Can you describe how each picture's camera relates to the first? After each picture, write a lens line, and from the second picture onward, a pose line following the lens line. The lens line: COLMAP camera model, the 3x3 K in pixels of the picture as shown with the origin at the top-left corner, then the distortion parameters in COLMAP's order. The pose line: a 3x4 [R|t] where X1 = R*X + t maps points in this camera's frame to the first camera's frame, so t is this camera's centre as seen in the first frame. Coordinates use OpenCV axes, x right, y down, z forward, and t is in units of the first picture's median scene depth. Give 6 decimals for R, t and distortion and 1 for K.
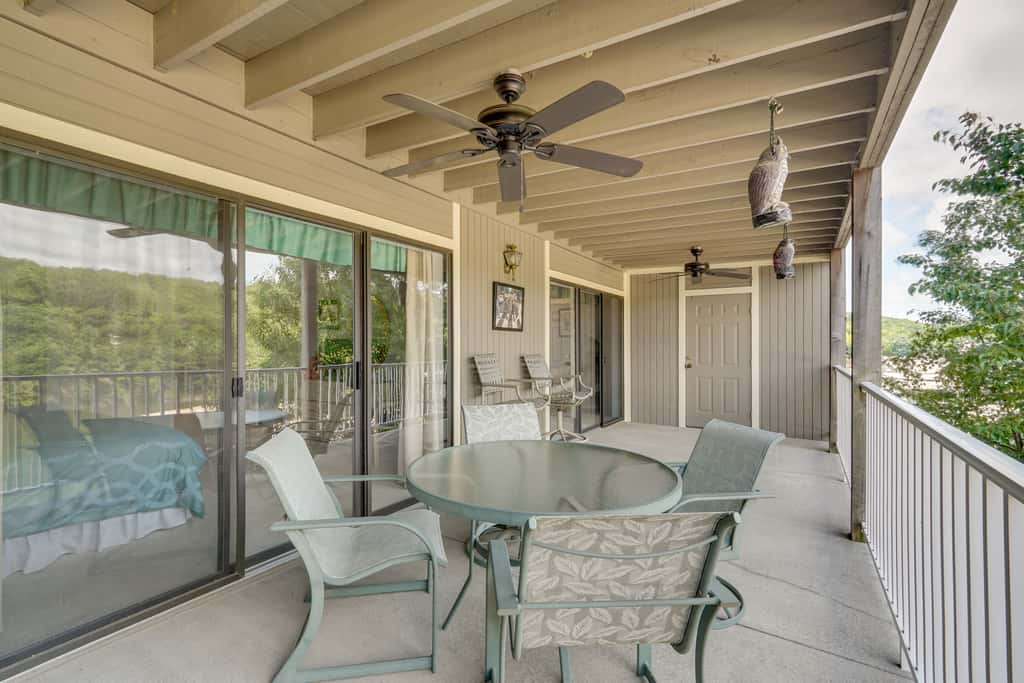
lens RADIAL K [[472.0, 0, 510.5], [0, 472.0, 338.5], [0, 0, 1]] dist [0.001615, 0.000103]
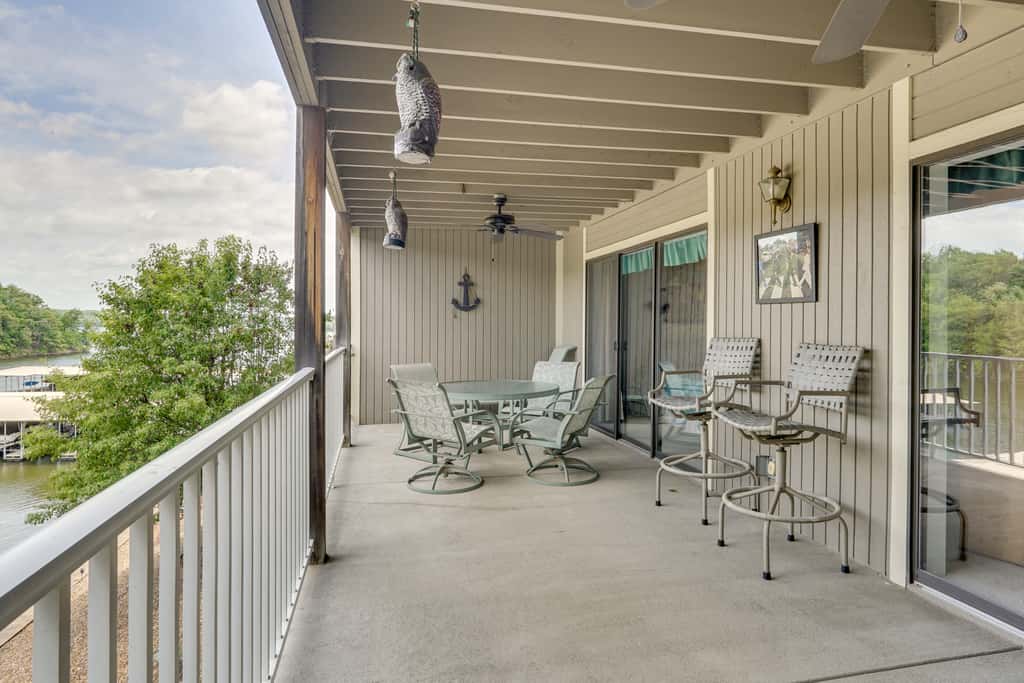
lens RADIAL K [[497.4, 0, 510.4], [0, 497.4, 333.6], [0, 0, 1]] dist [0.000347, 0.000081]
pose [[-0.691755, 0.008659, -0.722080, 0.335739], [0.003449, 0.999956, 0.008688, 0.008193], [0.722124, 0.003520, -0.691755, 0.551441]]
